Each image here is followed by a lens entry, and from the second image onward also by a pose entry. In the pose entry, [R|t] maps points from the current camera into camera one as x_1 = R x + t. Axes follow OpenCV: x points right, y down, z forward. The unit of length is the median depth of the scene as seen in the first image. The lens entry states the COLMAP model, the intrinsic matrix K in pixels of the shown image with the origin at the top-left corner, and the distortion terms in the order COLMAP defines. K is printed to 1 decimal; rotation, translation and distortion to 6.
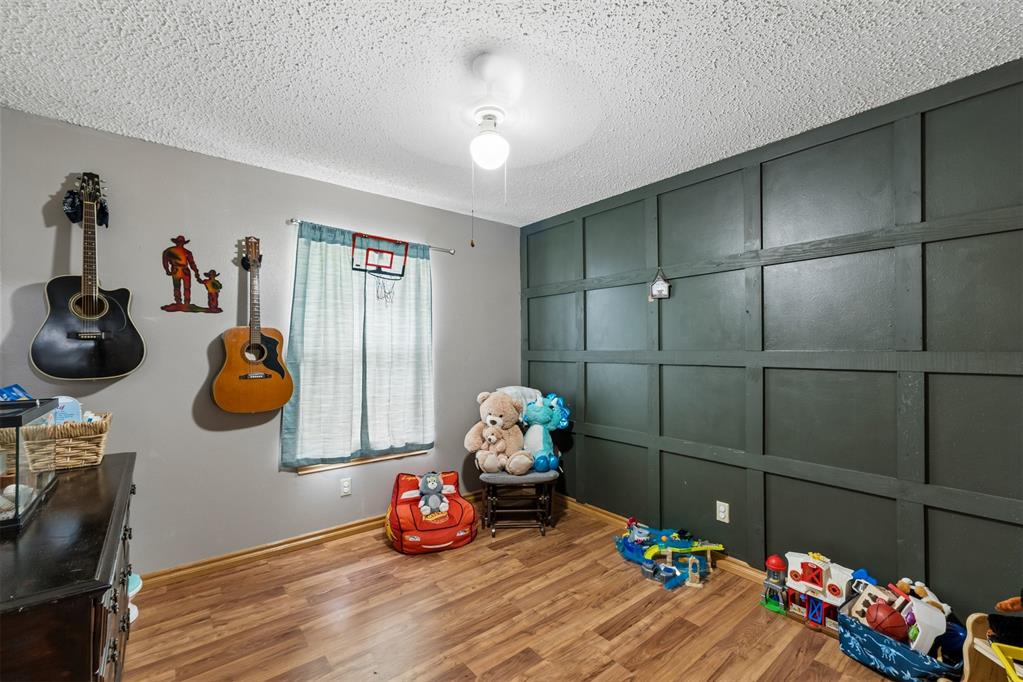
lens RADIAL K [[430.3, 0, 510.2], [0, 430.3, 333.1], [0, 0, 1]] dist [0.000521, 0.000098]
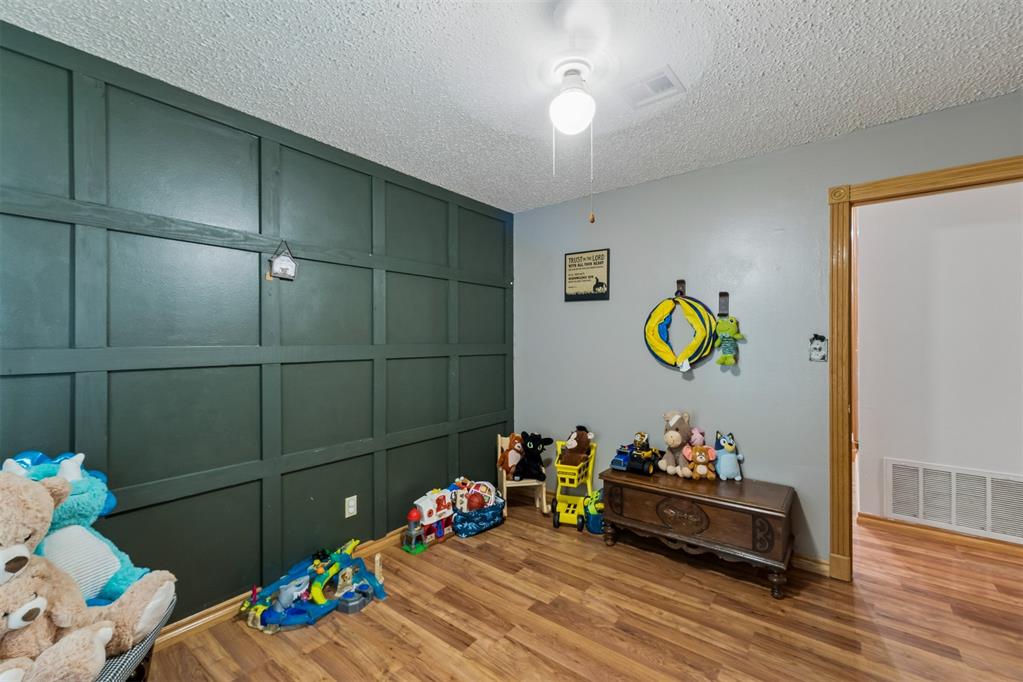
lens RADIAL K [[430.3, 0, 510.2], [0, 430.3, 333.1], [0, 0, 1]] dist [0.000521, 0.000098]
pose [[-0.227650, 0.024708, 0.973429, -0.671820], [-0.023939, 0.999234, -0.030962, 0.043283], [-0.973449, -0.030351, -0.226884, 1.039115]]
